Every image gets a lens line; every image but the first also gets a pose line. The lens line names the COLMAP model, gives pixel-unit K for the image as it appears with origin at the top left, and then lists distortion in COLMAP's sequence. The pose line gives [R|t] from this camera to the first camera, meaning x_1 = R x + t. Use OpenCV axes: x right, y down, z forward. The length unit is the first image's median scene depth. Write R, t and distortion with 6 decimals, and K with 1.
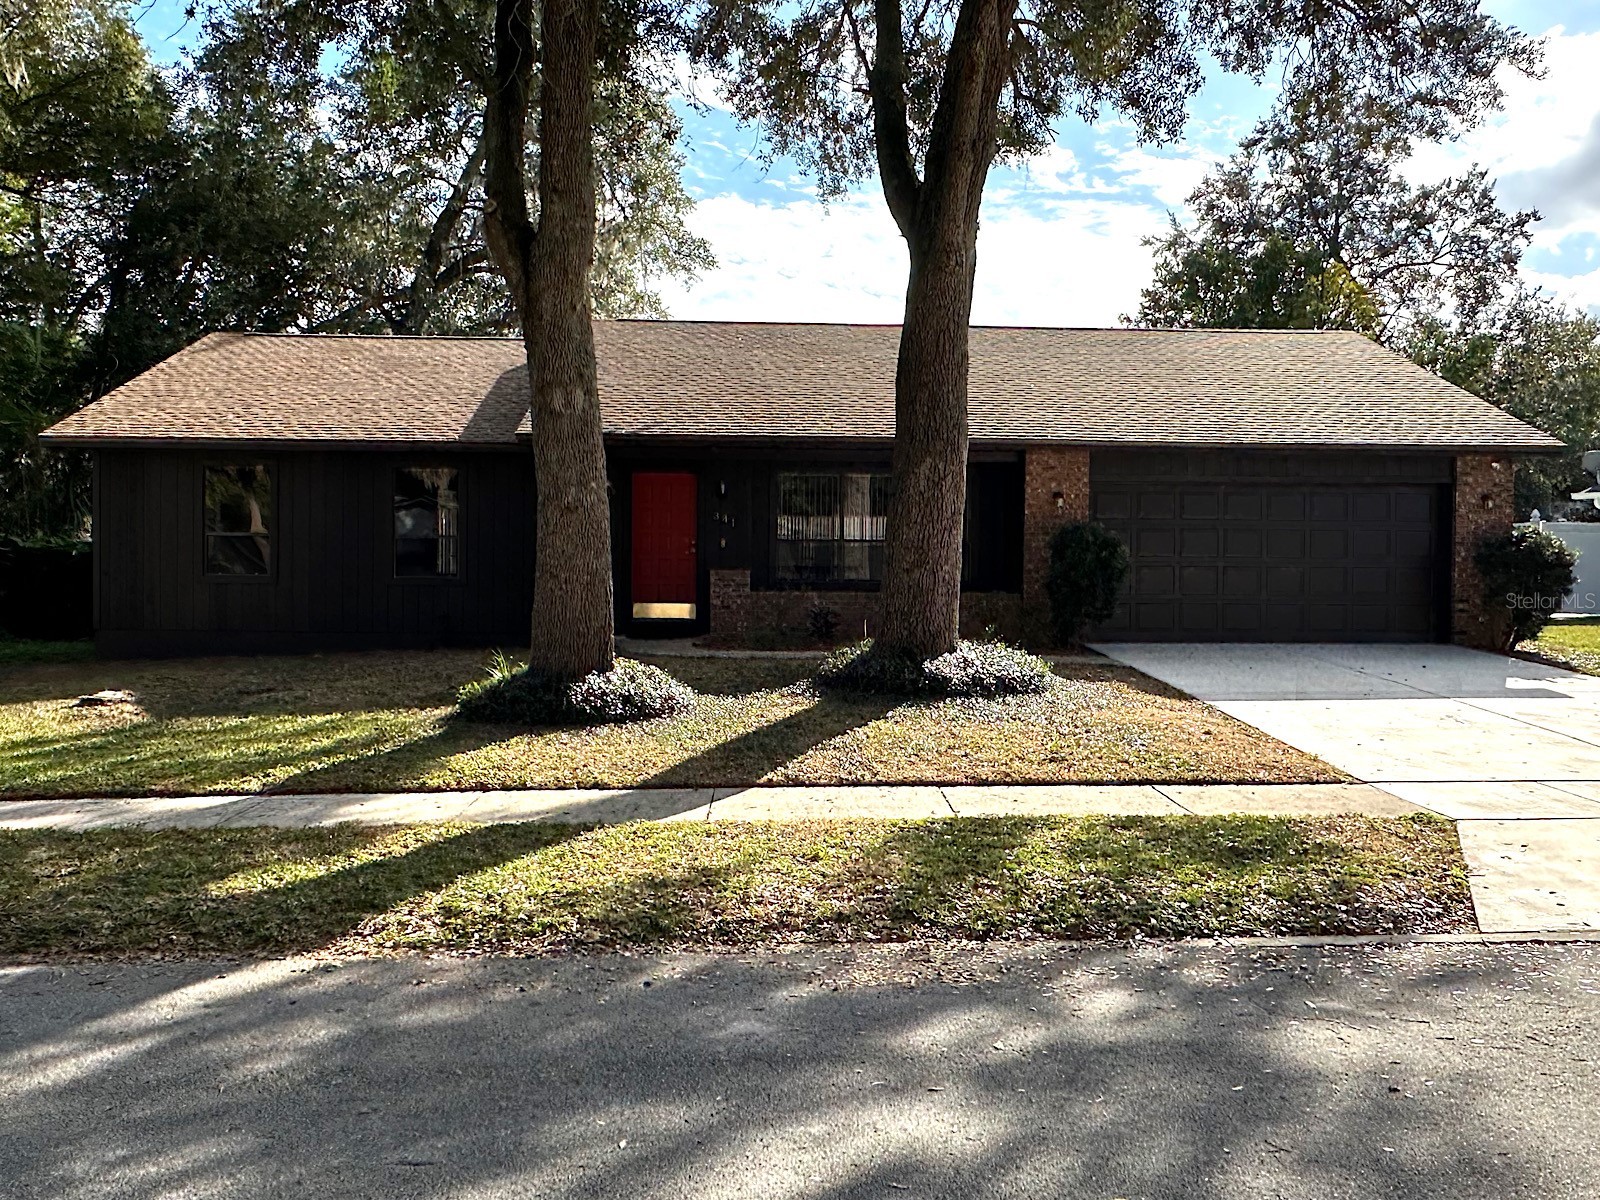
lens RADIAL K [[1348.6, 0, 800.0], [0, 1348.6, 600.0], [0, 0, 1]] dist [-0.001632, 0.002615]
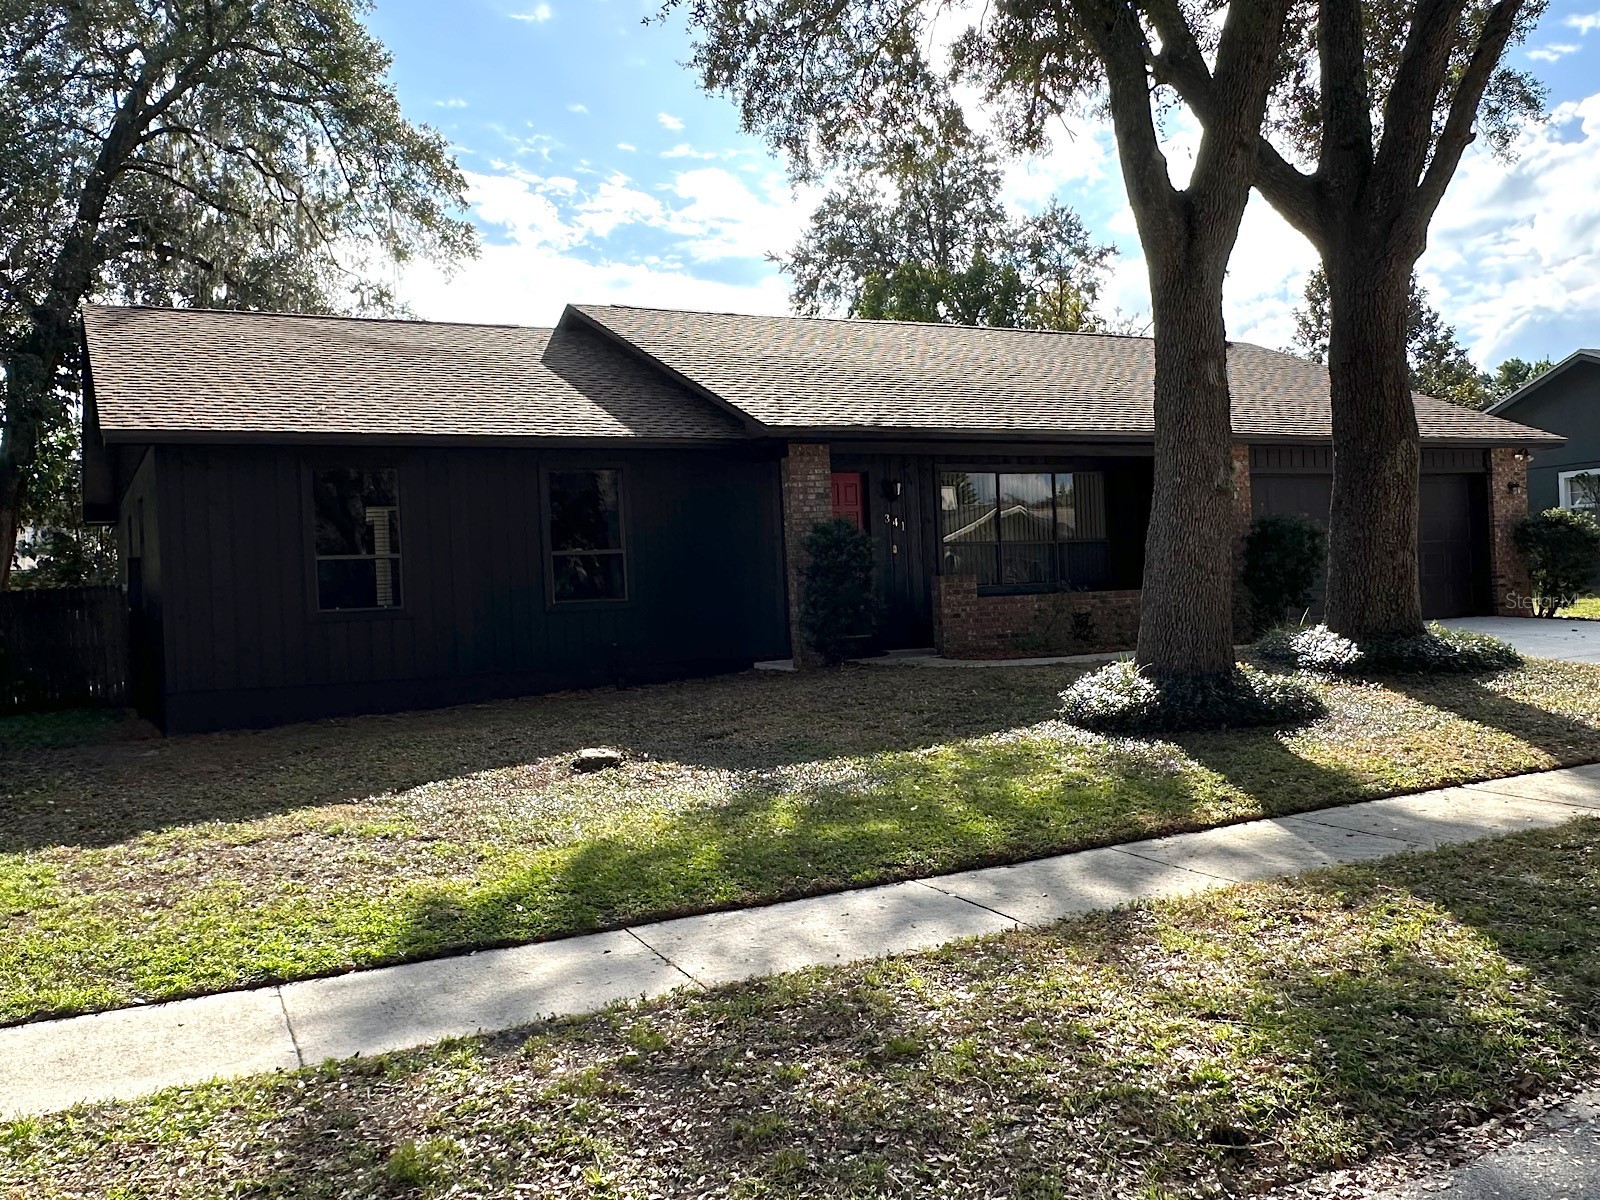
lens RADIAL K [[1348.6, 0, 800.0], [0, 1348.6, 600.0], [0, 0, 1]] dist [-0.001632, 0.002615]
pose [[0.925352, -0.048693, 0.375969, -0.483150], [0.052916, 0.998599, -0.000906, -0.009995], [-0.375398, 0.020733, 0.926632, 0.170521]]
